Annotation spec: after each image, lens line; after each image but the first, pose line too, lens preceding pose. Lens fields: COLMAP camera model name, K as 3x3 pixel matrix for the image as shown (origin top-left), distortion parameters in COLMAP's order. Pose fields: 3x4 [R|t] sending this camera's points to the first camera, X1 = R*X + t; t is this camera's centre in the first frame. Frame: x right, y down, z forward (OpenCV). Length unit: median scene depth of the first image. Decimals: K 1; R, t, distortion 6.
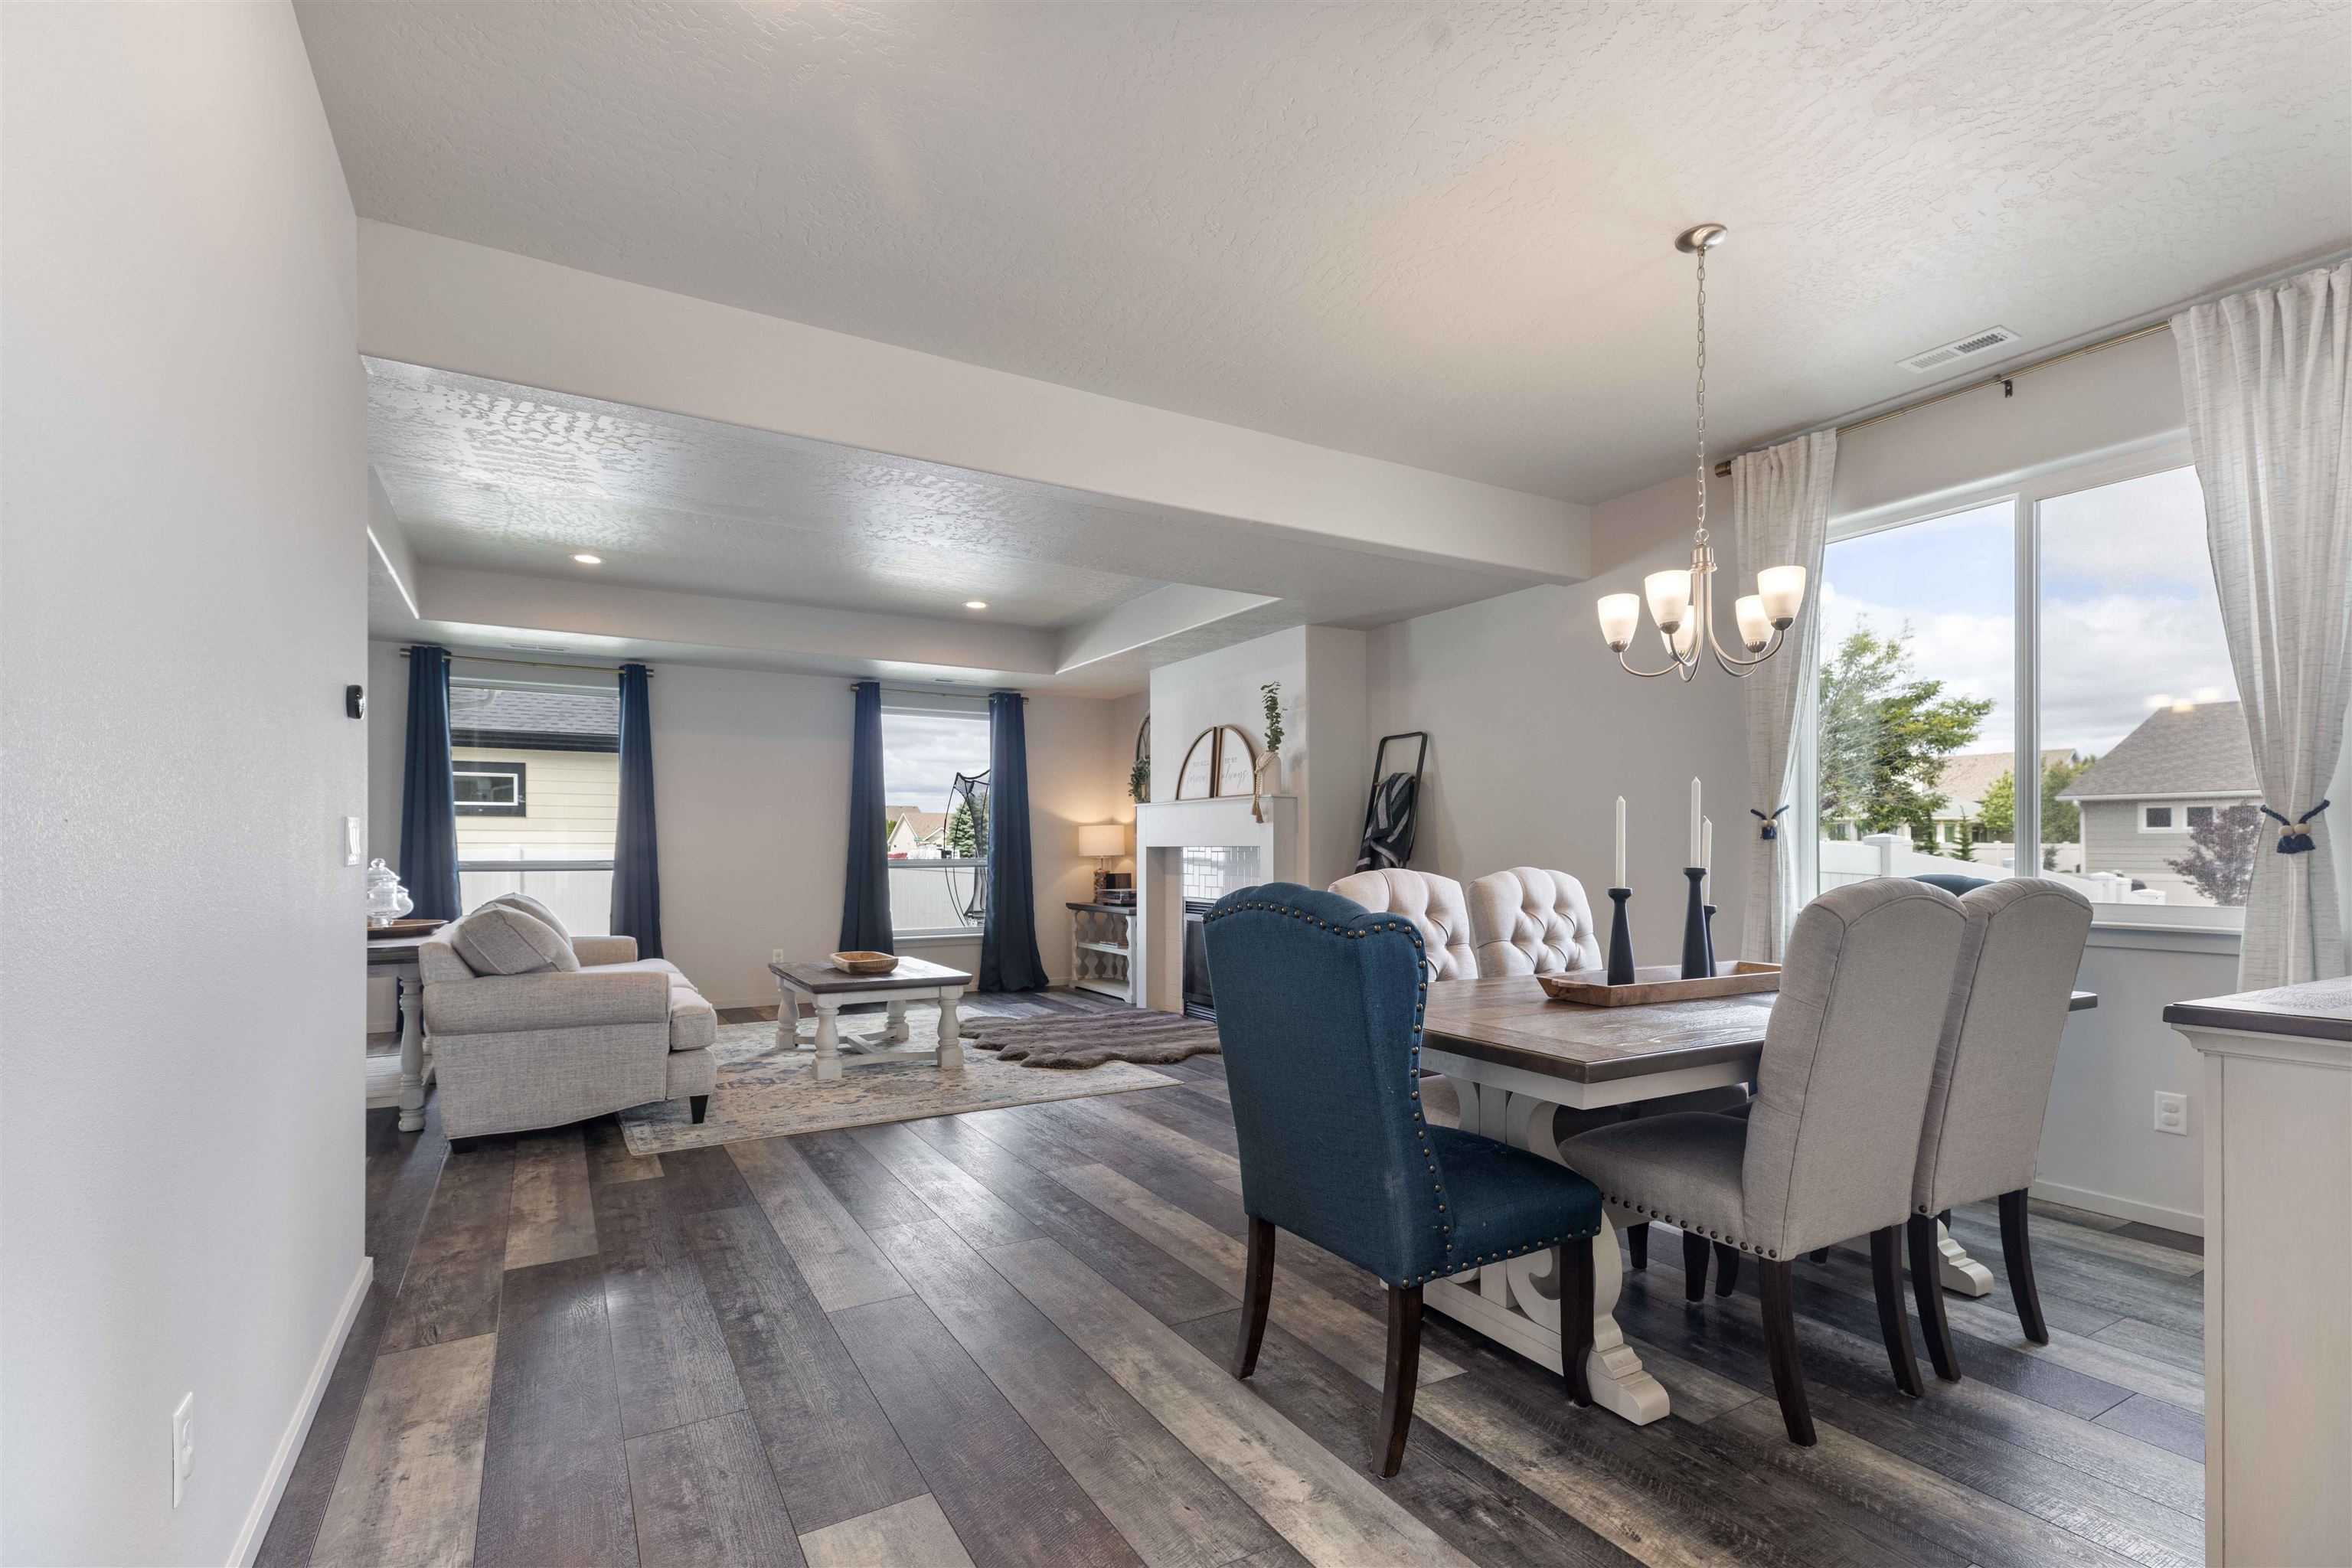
lens RADIAL K [[1096.7, 0, 1193.3], [0, 1096.7, 843.6], [0, 0, 1]] dist [-0.000944, -0.000051]
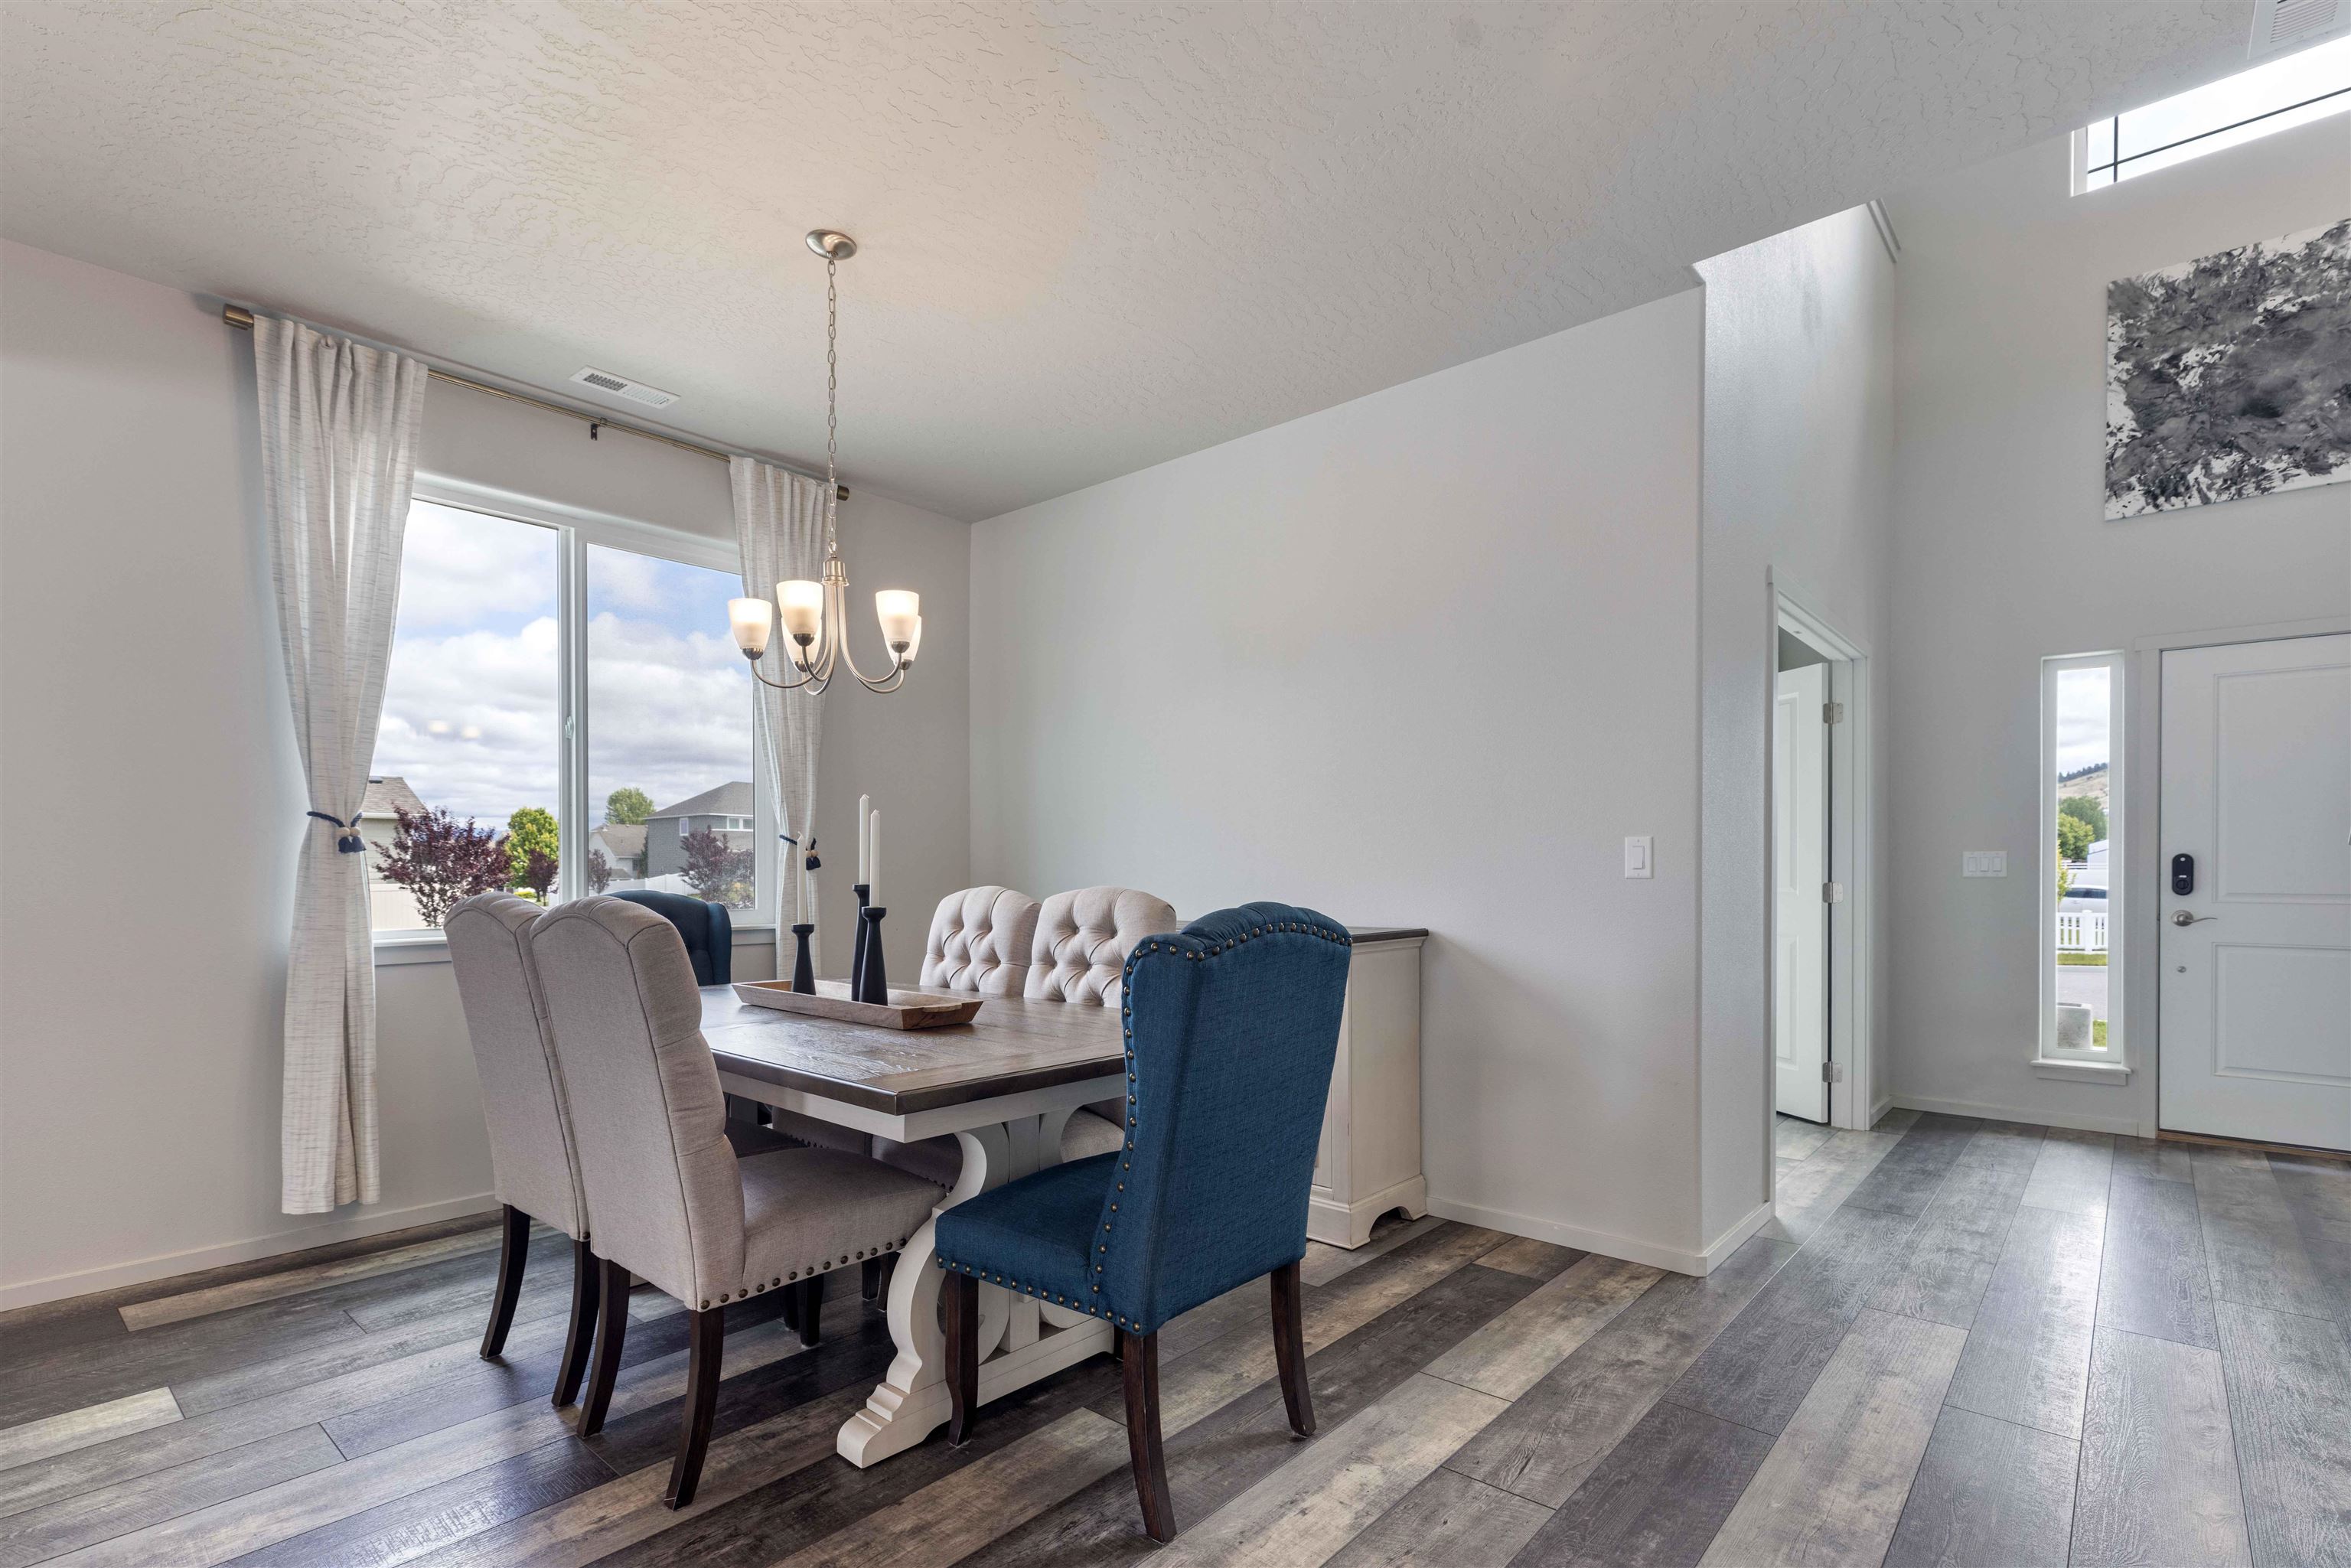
lens RADIAL K [[1096.2, 0, 1191.9], [0, 1096.2, 880.3], [0, 0, 1]] dist [-0.000944, -0.000051]
pose [[-0.321099, -0.009956, 0.946993, -0.538711], [-0.007678, 0.999939, 0.007909, 0.006370], [-0.947015, -0.004731, -0.321156, 0.949731]]
